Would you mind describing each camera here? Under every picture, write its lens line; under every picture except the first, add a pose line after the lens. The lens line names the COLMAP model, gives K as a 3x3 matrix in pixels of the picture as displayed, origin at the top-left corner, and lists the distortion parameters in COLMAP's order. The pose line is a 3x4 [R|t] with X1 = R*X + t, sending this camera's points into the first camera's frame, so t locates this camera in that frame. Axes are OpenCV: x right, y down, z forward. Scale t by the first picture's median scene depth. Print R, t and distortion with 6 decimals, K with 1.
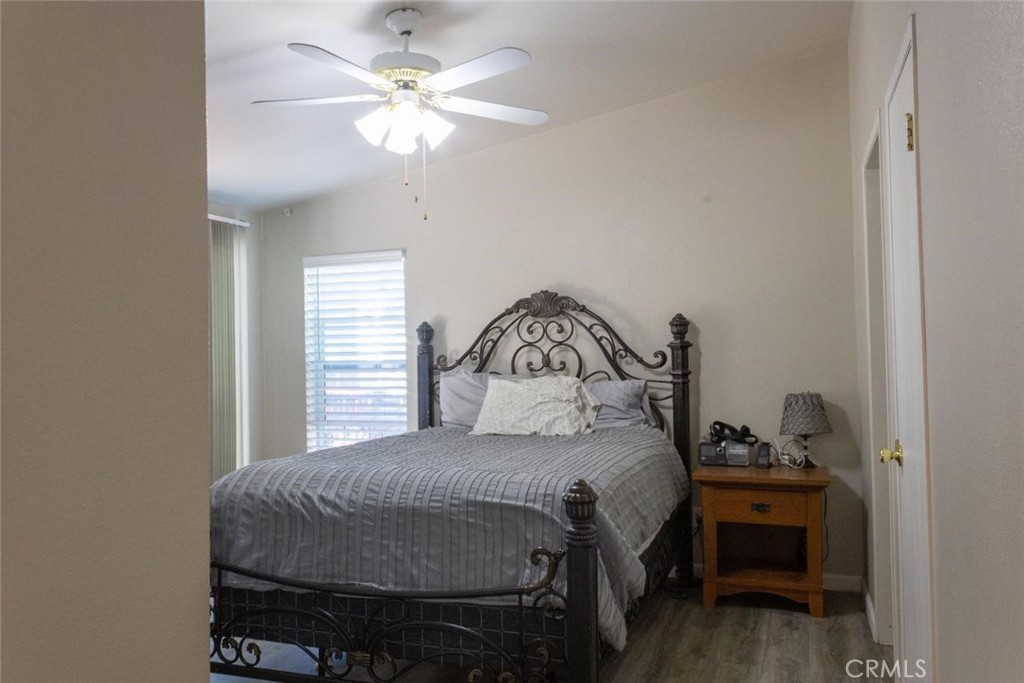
lens RADIAL K [[832.9, 0, 512.0], [0, 832.9, 341.5], [0, 0, 1]] dist [-0.007296, -0.001796]
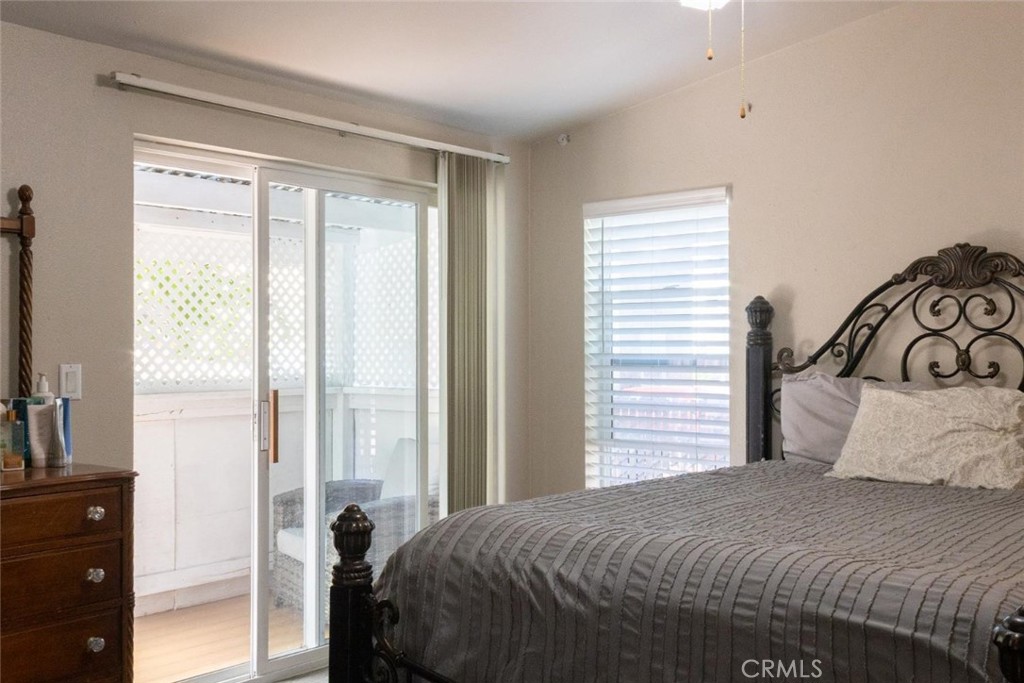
lens RADIAL K [[1048.6, 0, 512.0], [0, 1048.6, 341.5], [0, 0, 1]] dist [0.067810, -0.132926]
pose [[0.934287, 0.016236, -0.356151, 0.008088], [-0.011804, 0.999824, 0.014612, 0.001961], [0.356325, -0.009448, 0.934314, 0.173199]]
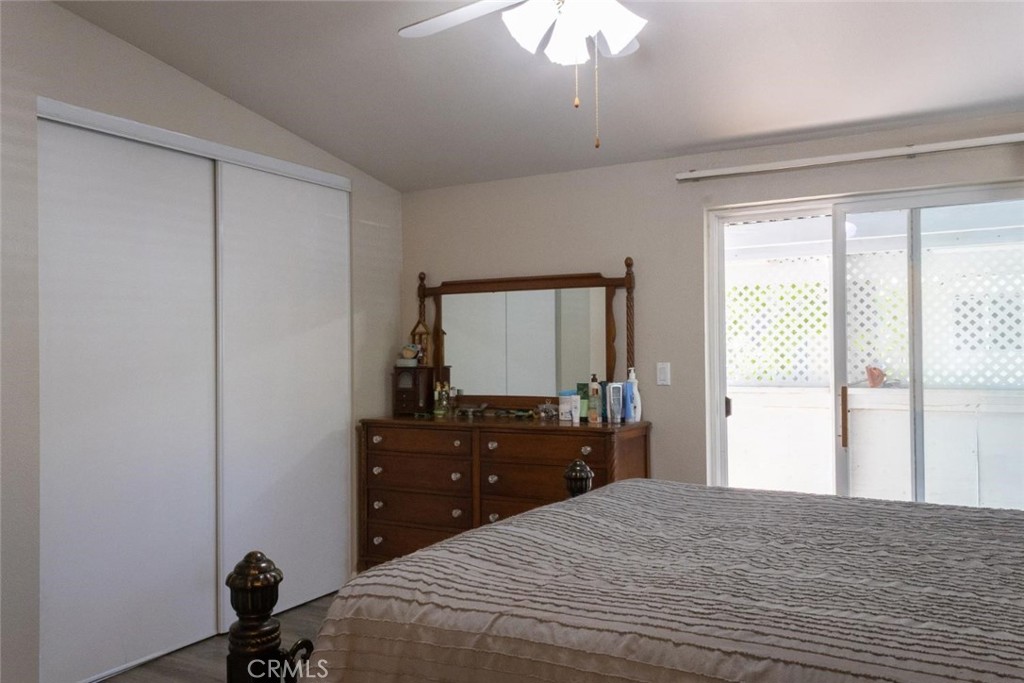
lens RADIAL K [[832.9, 0, 512.0], [0, 832.9, 341.5], [0, 0, 1]] dist [-0.007296, -0.001796]
pose [[-0.190580, 0.009816, -0.981623, 0.385795], [0.024387, 0.999689, 0.005262, -0.000648], [0.981369, -0.022936, -0.190760, 0.747069]]
